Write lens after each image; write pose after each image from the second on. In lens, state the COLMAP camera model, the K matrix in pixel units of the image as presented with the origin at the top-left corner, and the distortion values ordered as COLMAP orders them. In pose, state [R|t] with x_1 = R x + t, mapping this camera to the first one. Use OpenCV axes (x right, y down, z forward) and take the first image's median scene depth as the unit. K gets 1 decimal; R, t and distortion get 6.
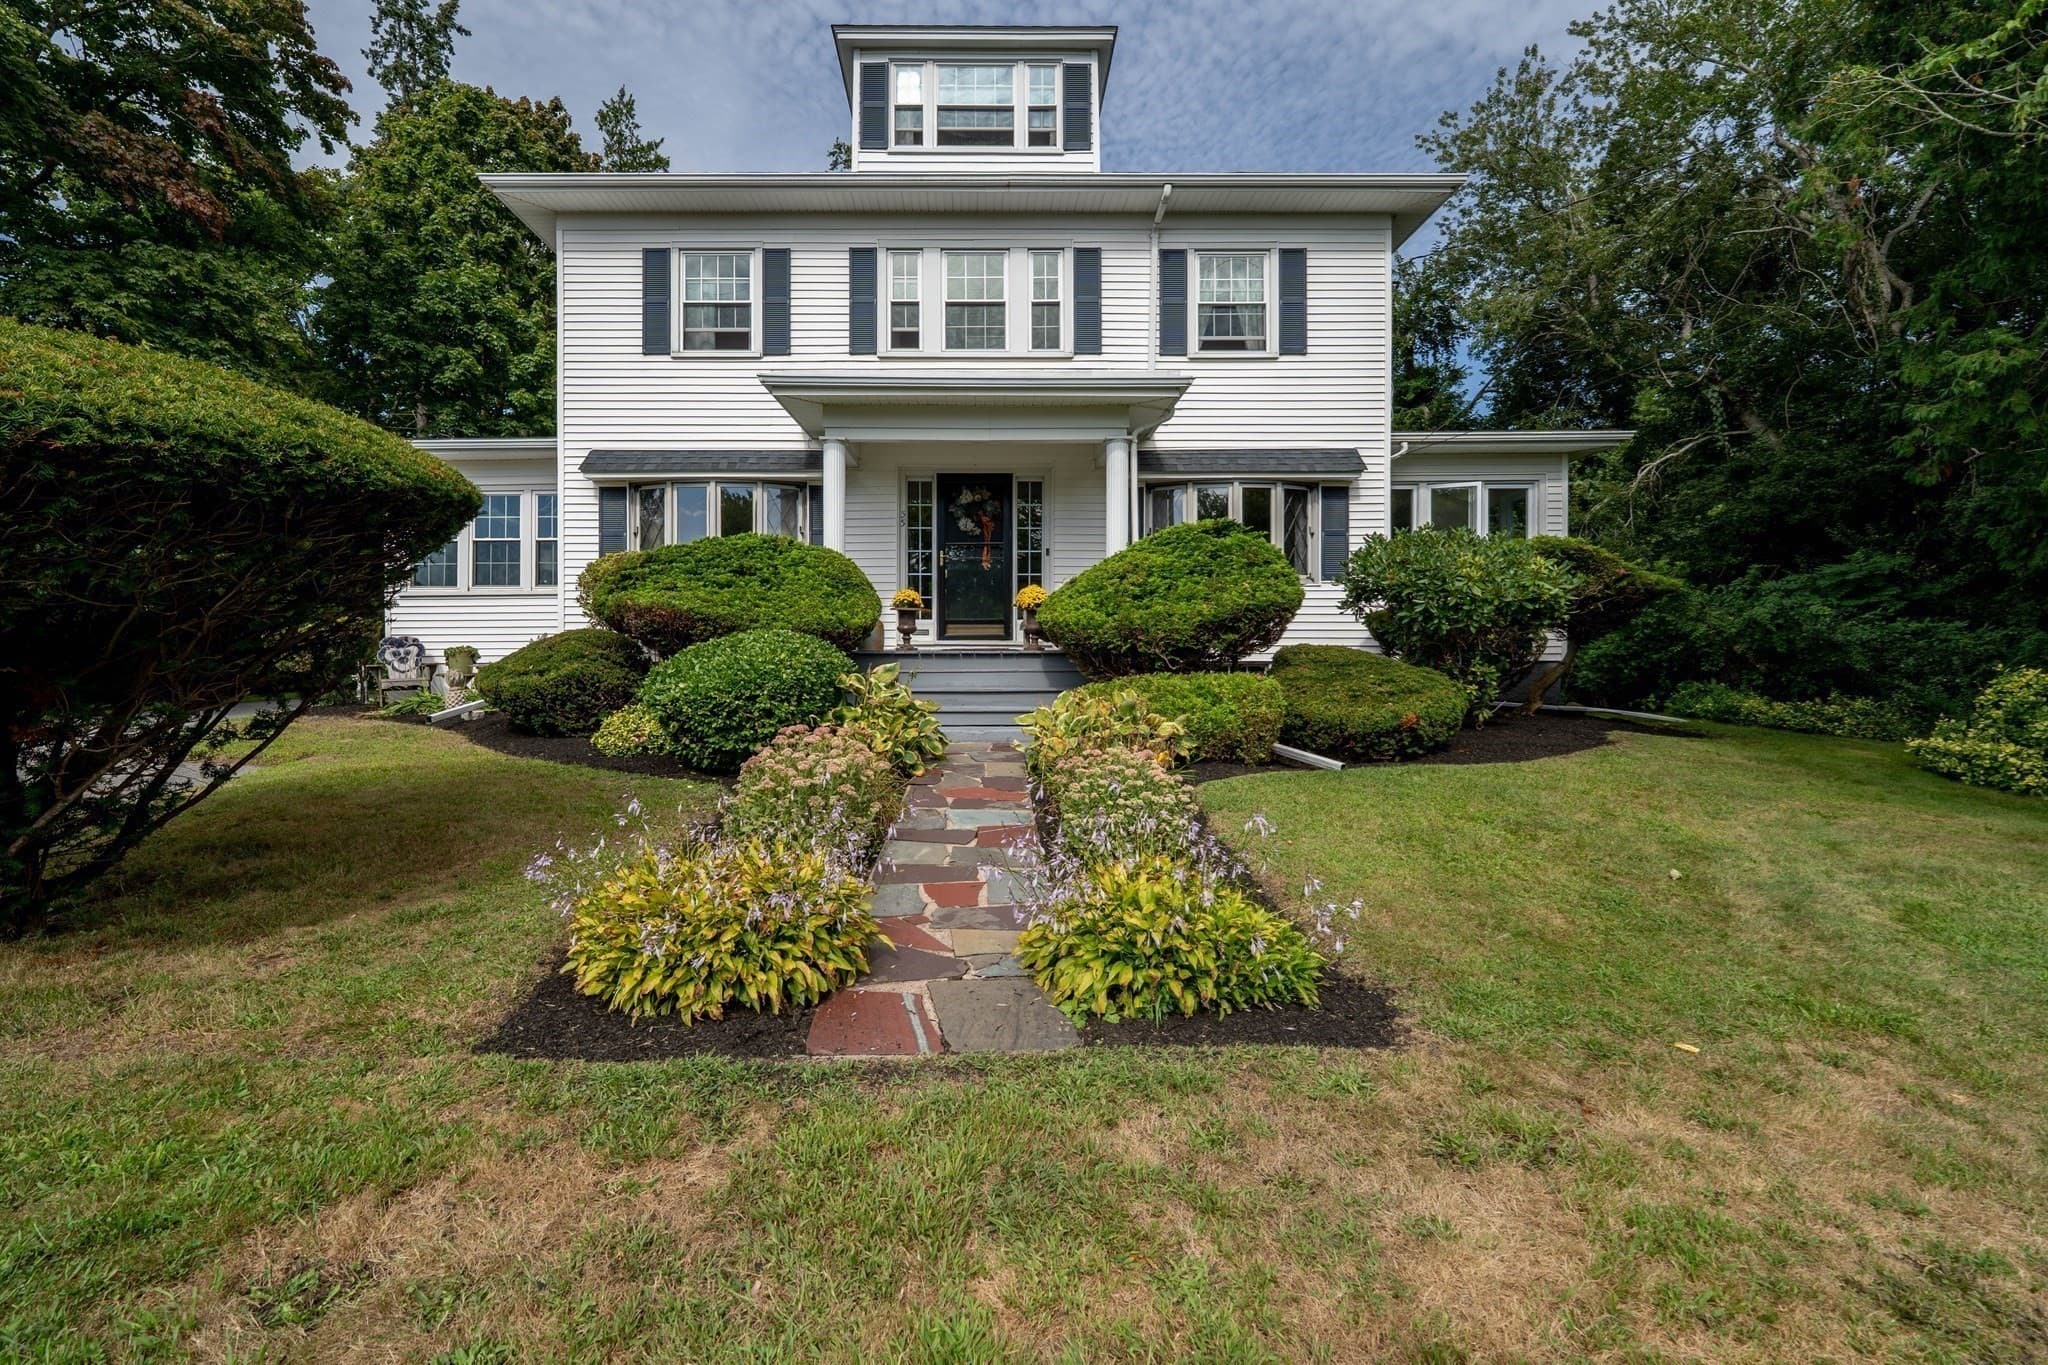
lens RADIAL K [[852.1, 0, 1032.9], [0, 852.1, 652.4], [0, 0, 1]] dist [-0.006619, -0.000337]
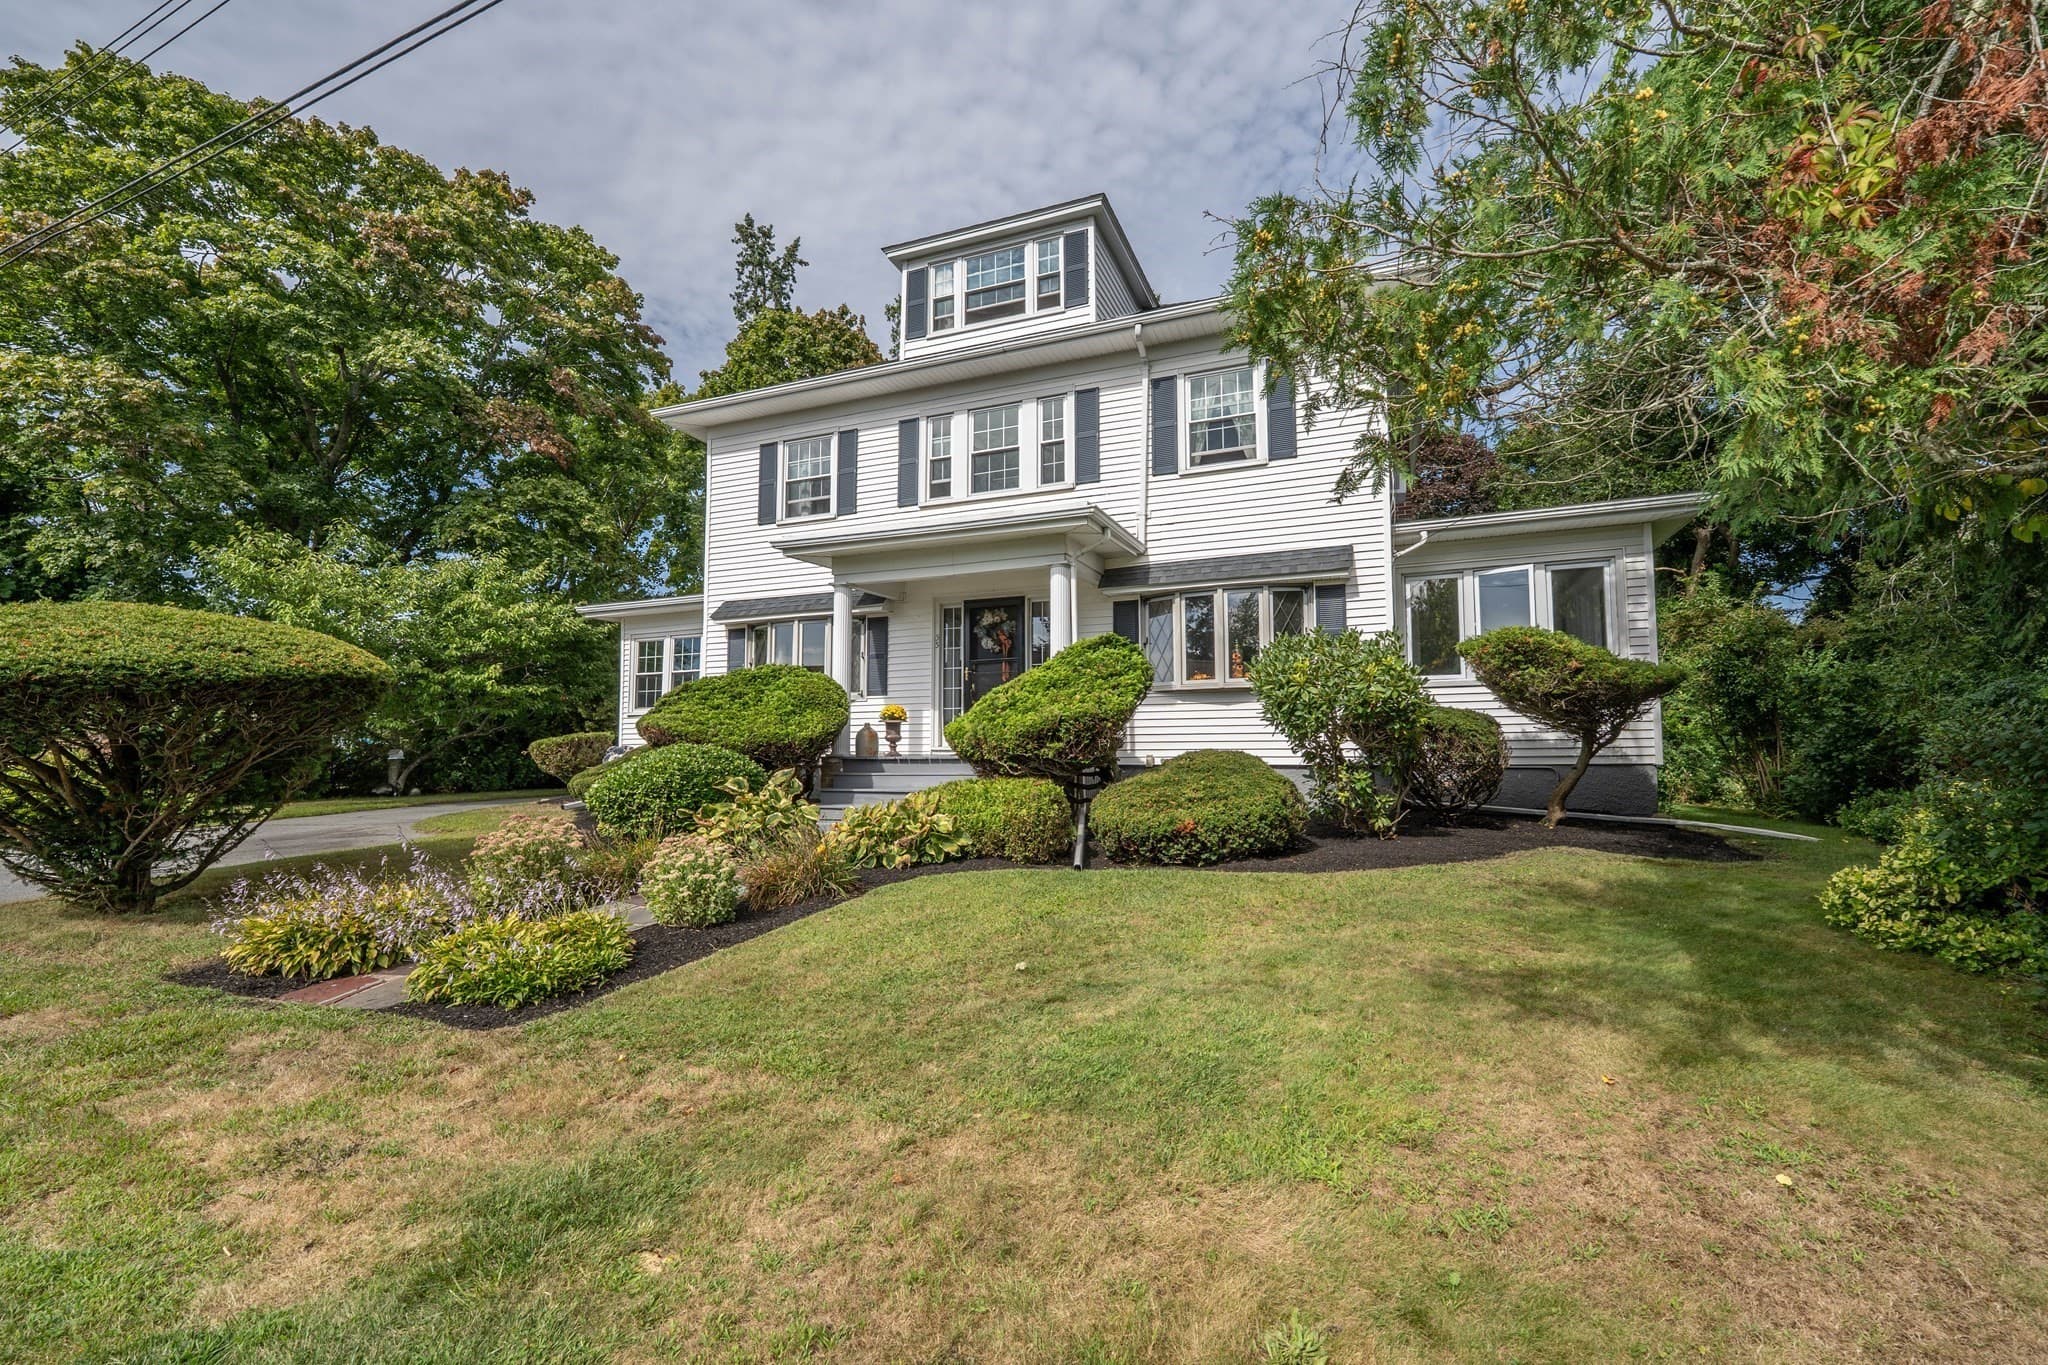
lens RADIAL K [[846.3, 0, 1024.0], [0, 846.3, 682.5], [0, 0, 1]] dist [-0.002402, -0.000131]
pose [[0.929871, -0.035516, -0.366166, 0.377439], [0.005747, 0.996610, -0.082069, -0.005716], [0.367840, 0.074209, 0.926923, -0.021358]]
